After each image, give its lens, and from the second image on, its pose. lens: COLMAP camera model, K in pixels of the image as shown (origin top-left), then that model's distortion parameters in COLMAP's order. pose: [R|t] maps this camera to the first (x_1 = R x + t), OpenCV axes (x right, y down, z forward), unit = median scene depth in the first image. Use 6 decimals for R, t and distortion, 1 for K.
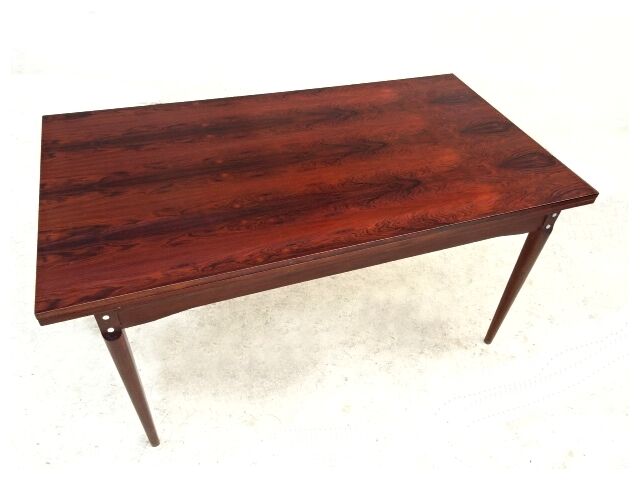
lens RADIAL K [[492.0, 0, 321.2], [0, 492.0, 236.0], [0, 0, 1]] dist [0.000774, 0.016488]
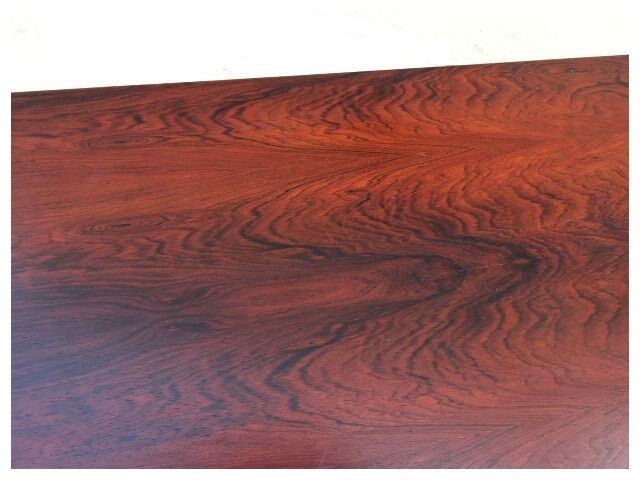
lens RADIAL K [[458.5, 0, 320.0], [0, 458.5, 238.2], [0, 0, 1]] dist [-0.002374, -0.014308]
pose [[0.987341, 0.153107, -0.041435, -0.015567], [-0.132050, 0.938160, 0.320029, -0.373939], [0.087872, -0.310506, 0.946501, 0.970690]]
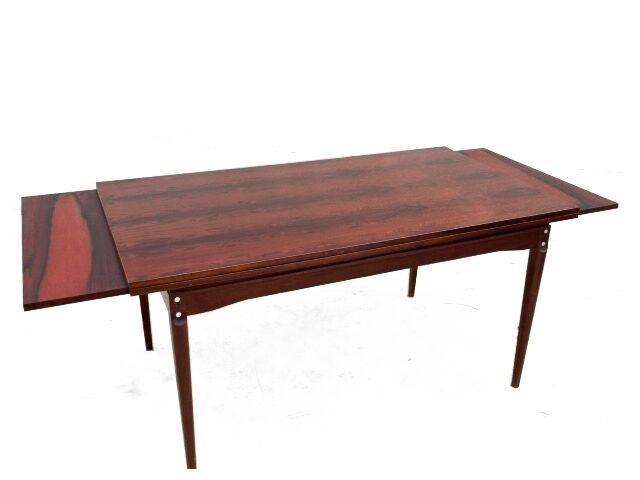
lens RADIAL K [[614.9, 0, 321.1], [0, 614.9, 241.3], [0, 0, 1]] dist [-0.025696, 0.000000]
pose [[0.997567, -0.063210, 0.029387, -0.095762], [0.069217, 0.948123, -0.310277, 0.402274], [-0.008250, 0.311557, 0.950192, -0.356277]]
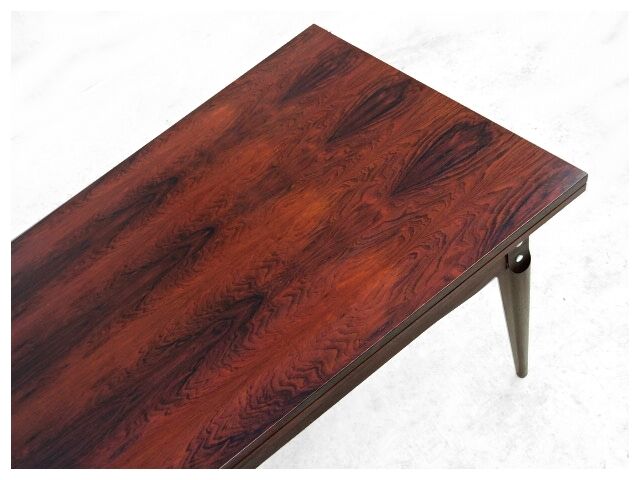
lens RADIAL K [[458.5, 0, 323.8], [0, 458.5, 240.0], [0, 0, 1]] dist [-0.002374, -0.014308]
pose [[0.892606, -0.405145, -0.197765, 0.396870], [0.432663, 0.893099, 0.123193, -0.203962], [0.126713, -0.195529, 0.972477, 0.509371]]
